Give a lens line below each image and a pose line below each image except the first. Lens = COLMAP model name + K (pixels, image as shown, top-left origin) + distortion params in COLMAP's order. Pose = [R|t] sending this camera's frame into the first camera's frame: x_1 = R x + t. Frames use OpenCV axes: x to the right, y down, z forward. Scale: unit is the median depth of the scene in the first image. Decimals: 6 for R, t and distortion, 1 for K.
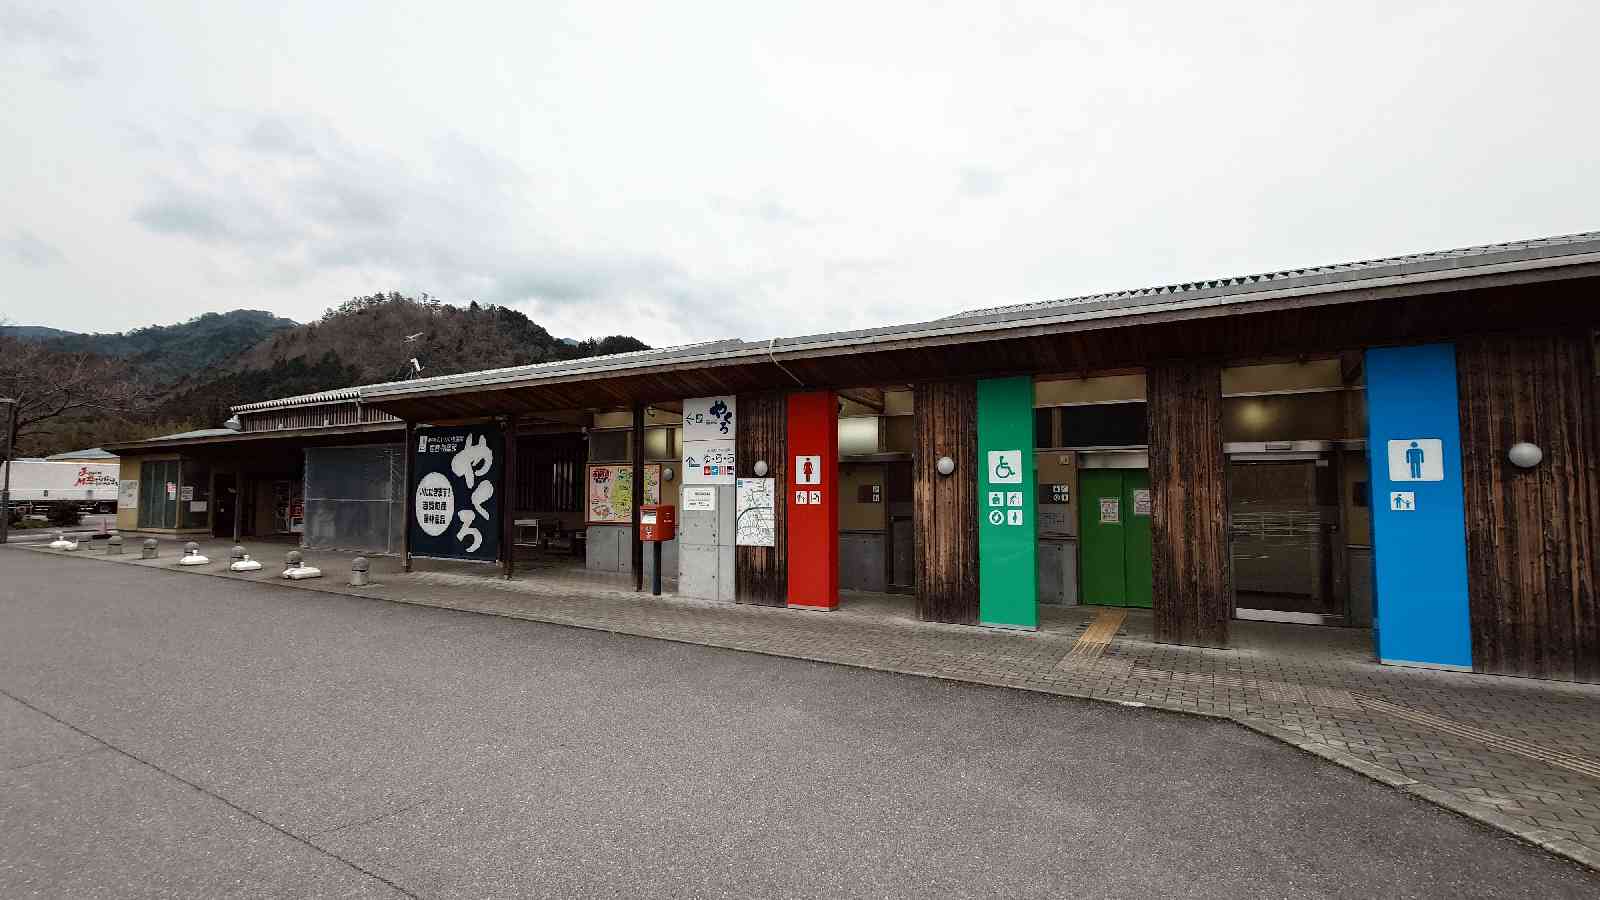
lens RADIAL K [[758.1, 0, 800.0], [0, 758.1, 450.0], [0, 0, 1]] dist [0.001511, 0.000128]
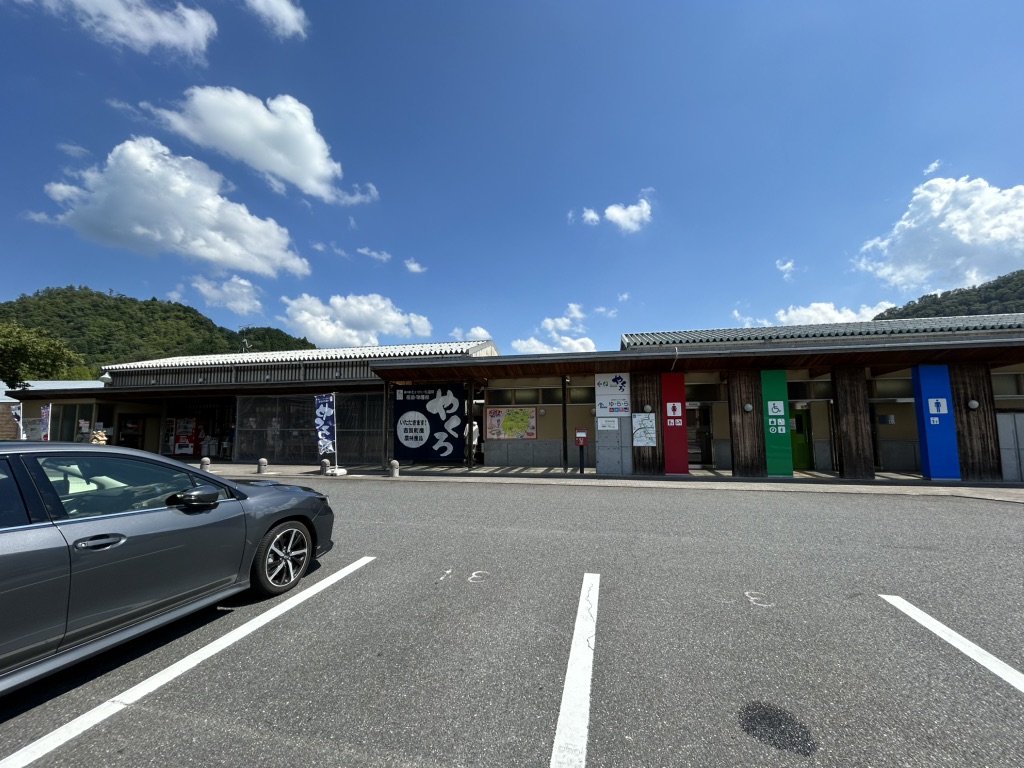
lens RADIAL K [[430.5, 0, 512.0], [0, 430.5, 384.0], [0, 0, 1]] dist [0.001996, 0.000248]
pose [[0.947425, 0.023637, 0.319105, -0.760042], [-0.009946, 0.998961, -0.044469, 0.012187], [-0.319824, 0.038957, 0.946676, -0.004231]]
